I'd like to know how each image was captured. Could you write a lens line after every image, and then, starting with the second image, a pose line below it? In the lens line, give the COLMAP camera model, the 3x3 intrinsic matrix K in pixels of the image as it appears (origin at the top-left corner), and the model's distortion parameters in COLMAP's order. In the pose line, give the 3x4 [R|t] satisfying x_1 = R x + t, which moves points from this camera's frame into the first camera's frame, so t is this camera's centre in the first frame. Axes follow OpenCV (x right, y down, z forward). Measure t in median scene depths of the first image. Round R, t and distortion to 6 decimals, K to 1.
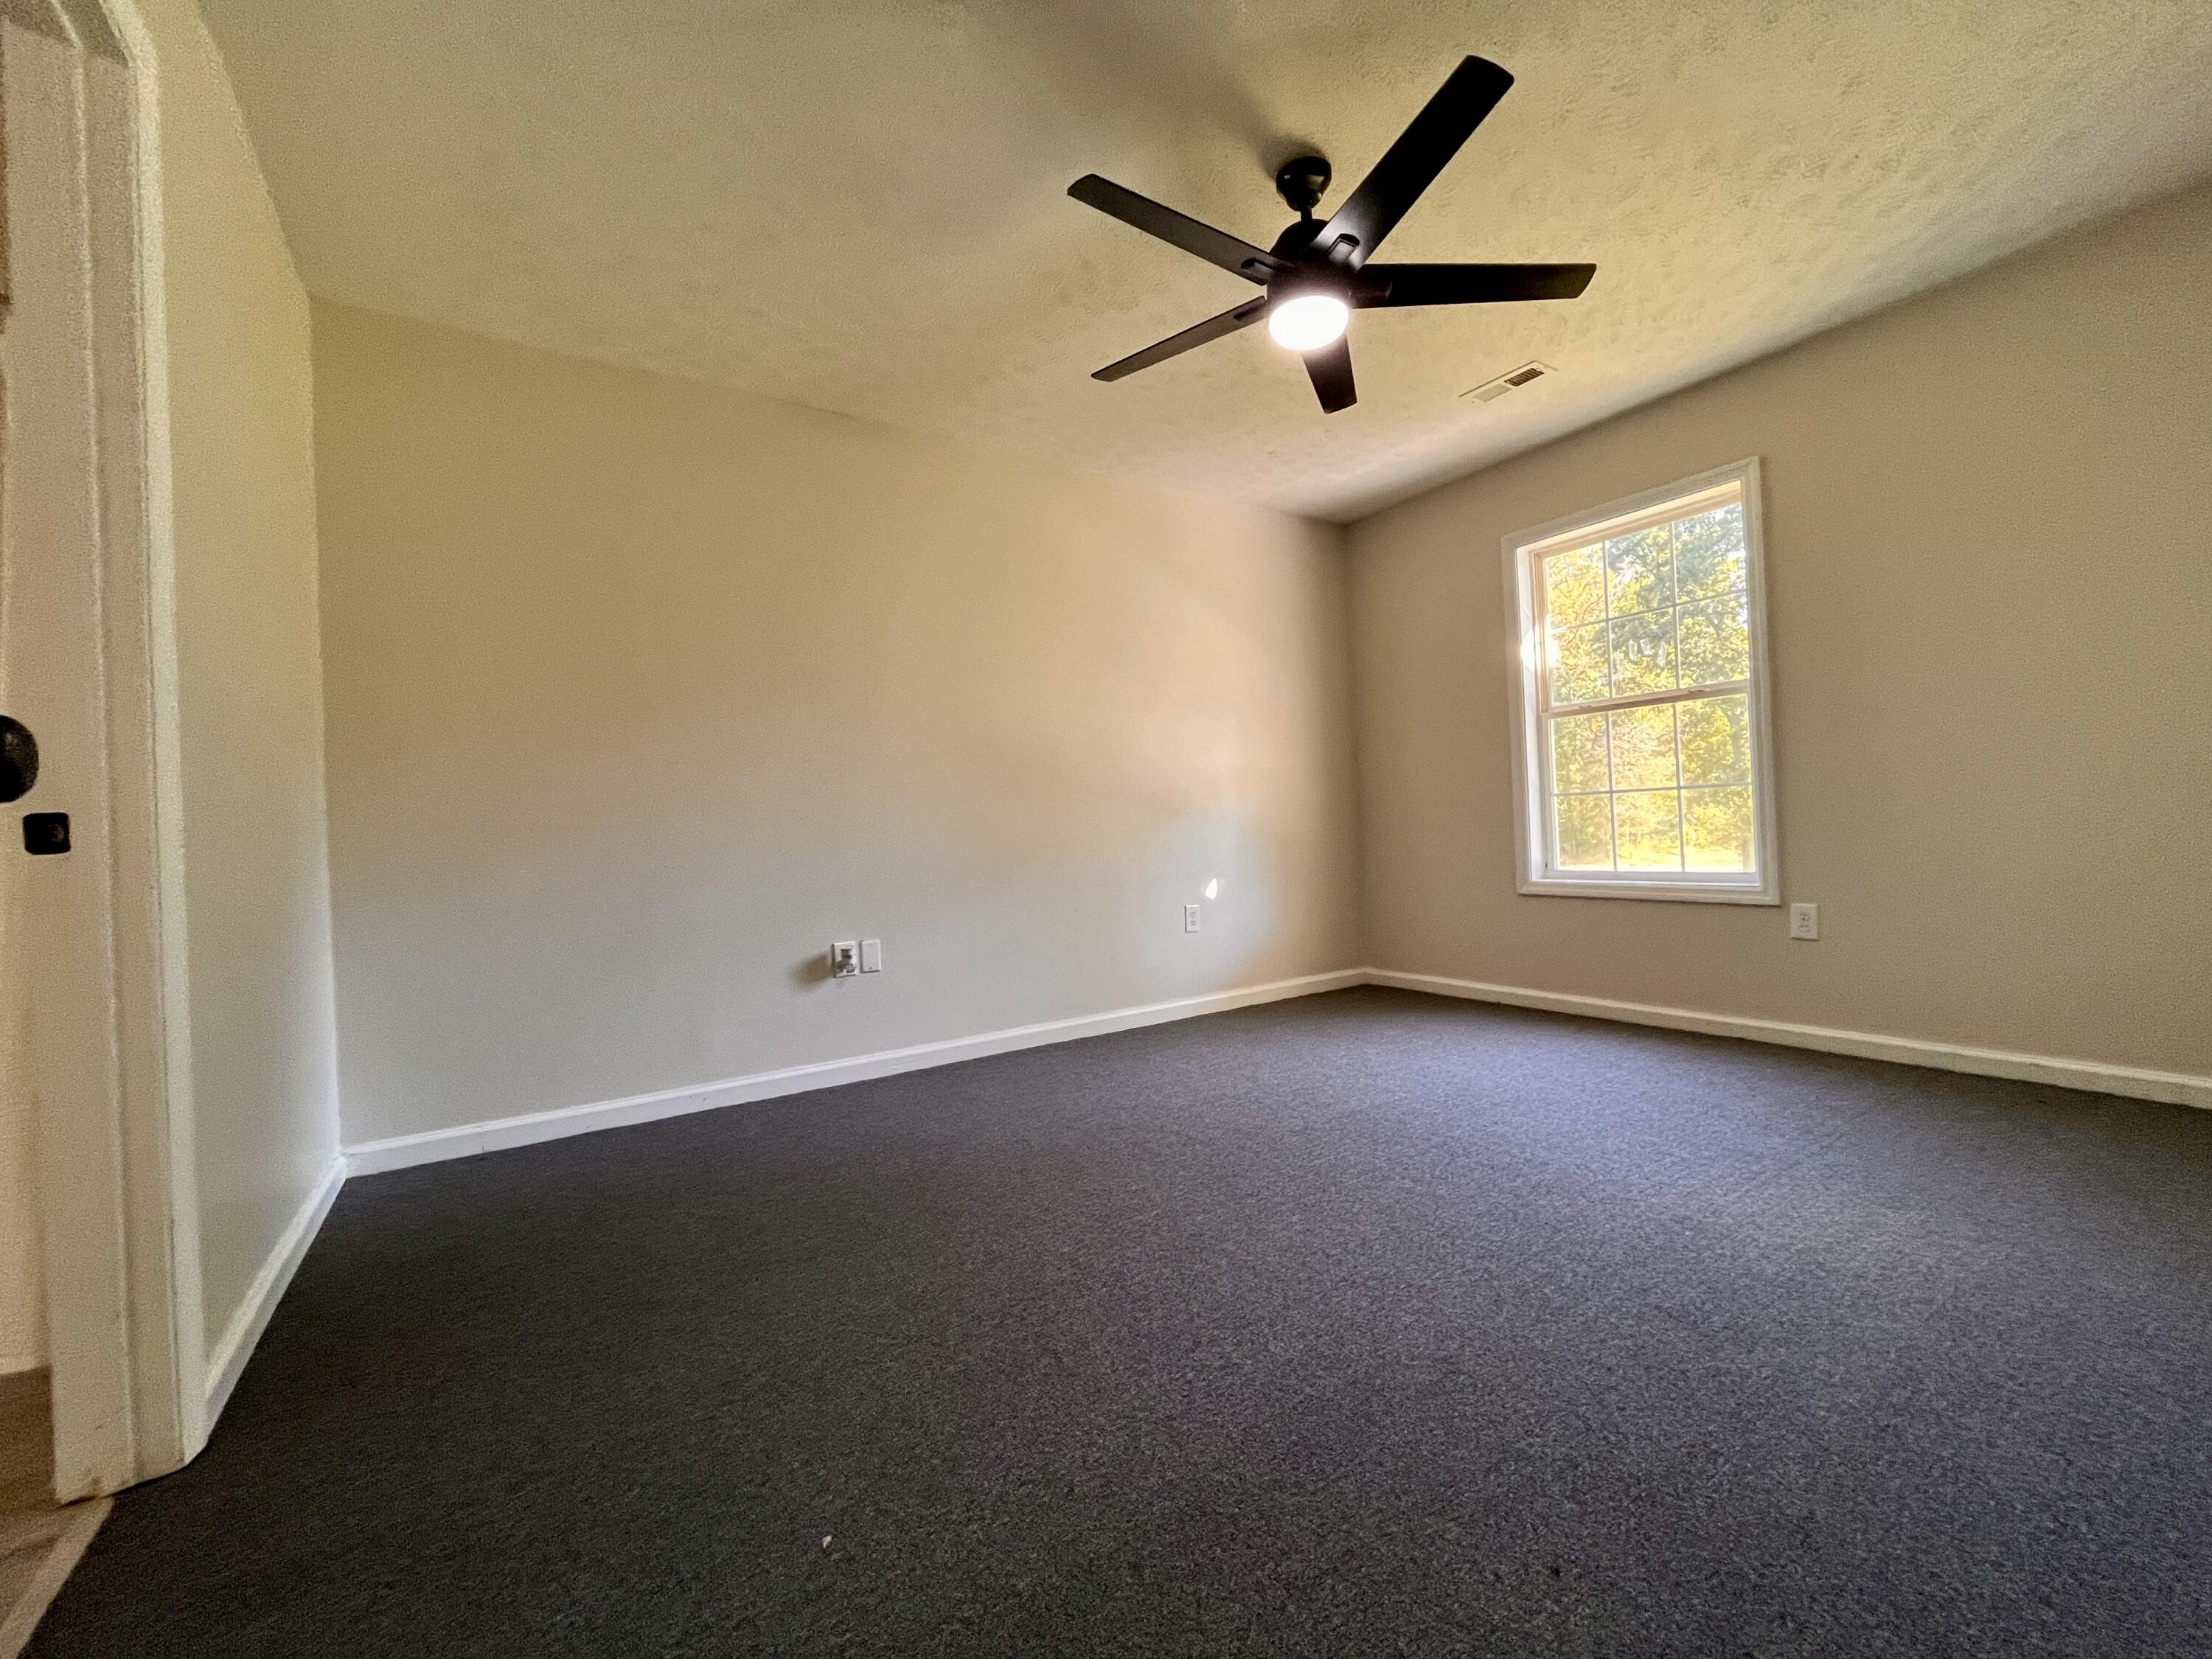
lens RADIAL K [[890.5, 0, 1099.6], [0, 890.5, 829.2], [0, 0, 1]] dist [-0.004975, -0.000136]
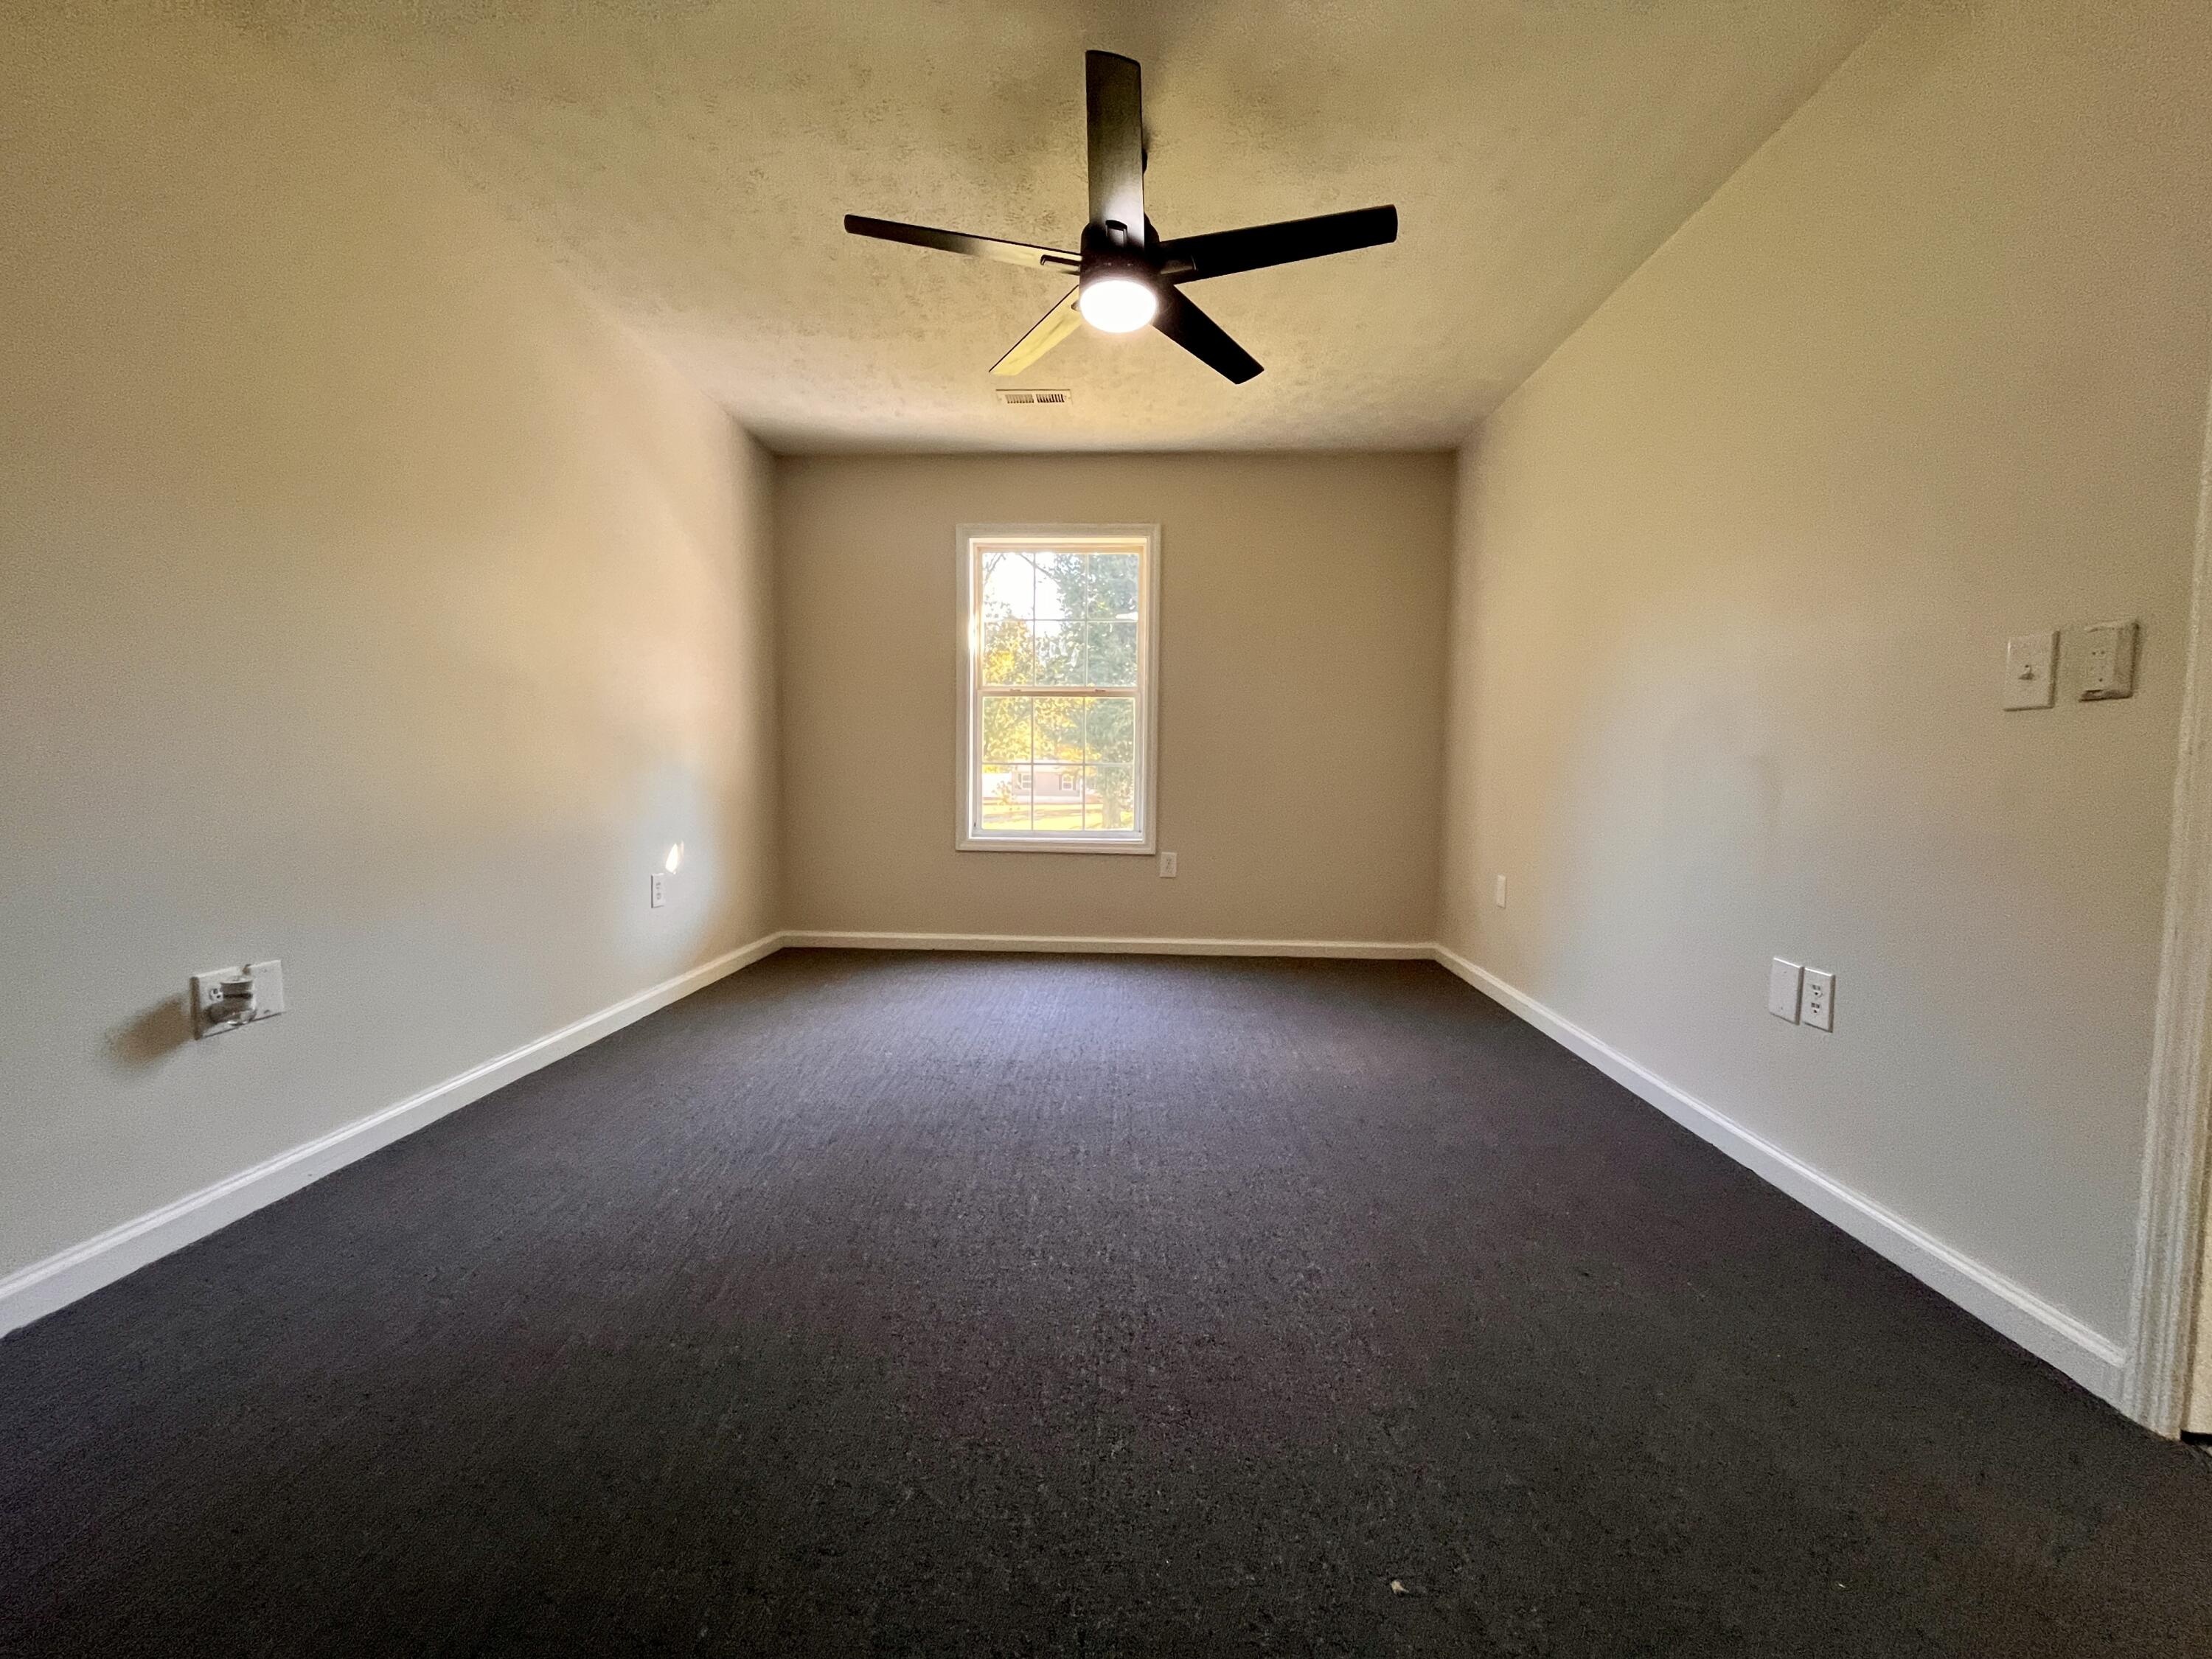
lens RADIAL K [[890.5, 0, 1103.7], [0, 890.5, 826.6], [0, 0, 1]] dist [-0.004975, -0.000136]
pose [[0.585838, -0.003443, 0.810421, -0.401640], [-0.036568, 0.998860, 0.030677, 0.002586], [-0.809603, -0.047607, 0.585044, 0.246688]]
